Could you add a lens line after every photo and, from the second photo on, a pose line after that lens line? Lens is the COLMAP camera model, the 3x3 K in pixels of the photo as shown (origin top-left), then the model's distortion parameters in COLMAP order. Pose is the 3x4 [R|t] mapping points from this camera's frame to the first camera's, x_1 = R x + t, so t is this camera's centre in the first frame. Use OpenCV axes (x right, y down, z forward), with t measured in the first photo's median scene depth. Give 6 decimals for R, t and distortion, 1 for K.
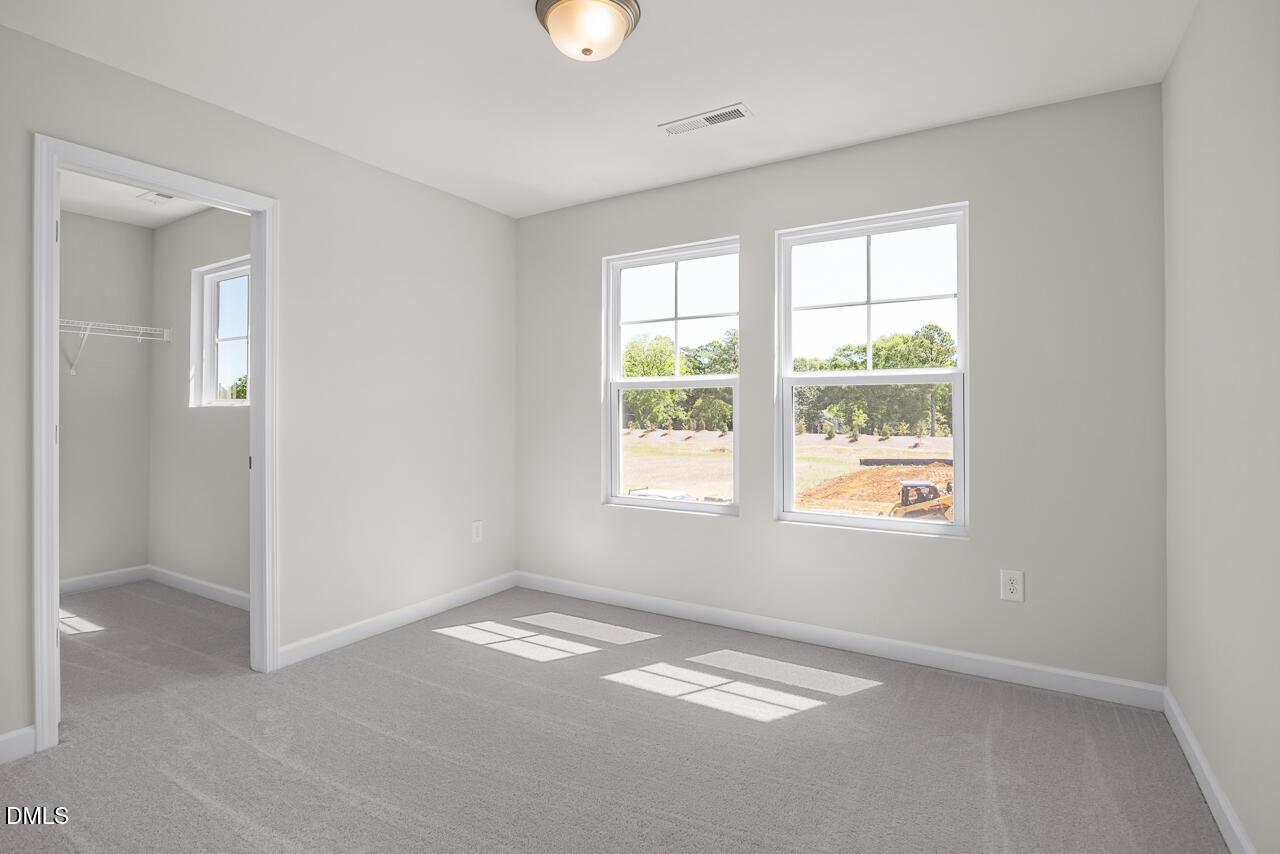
lens RADIAL K [[633.8, 0, 635.8], [0, 633.8, 411.5], [0, 0, 1]] dist [-0.000046, 0.000283]
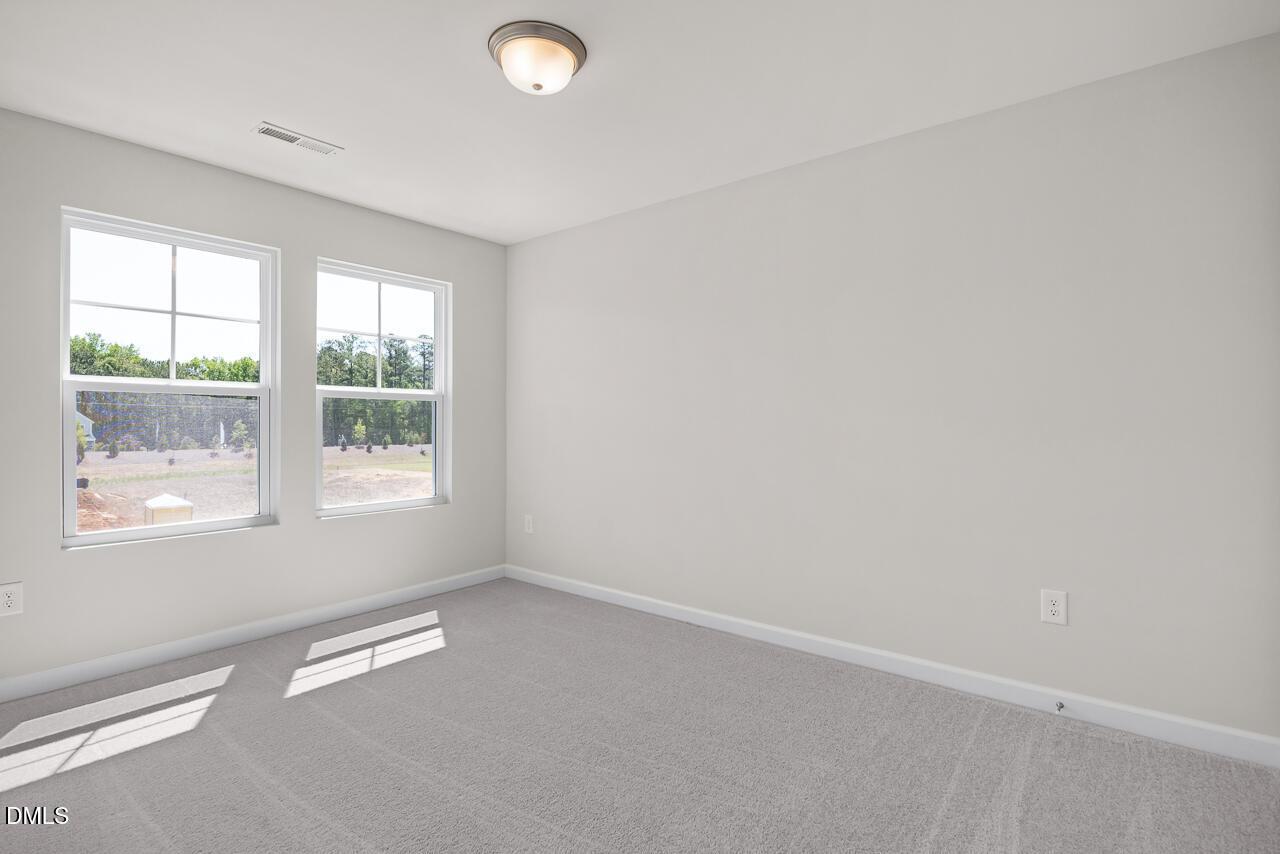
lens RADIAL K [[633.8, 0, 635.8], [0, 633.8, 411.5], [0, 0, 1]] dist [-0.000046, 0.000283]
pose [[0.113986, 0.021814, 0.993243, -0.814803], [0.012830, 0.999643, -0.023427, 0.016636], [-0.993399, 0.015414, 0.113666, 0.315198]]
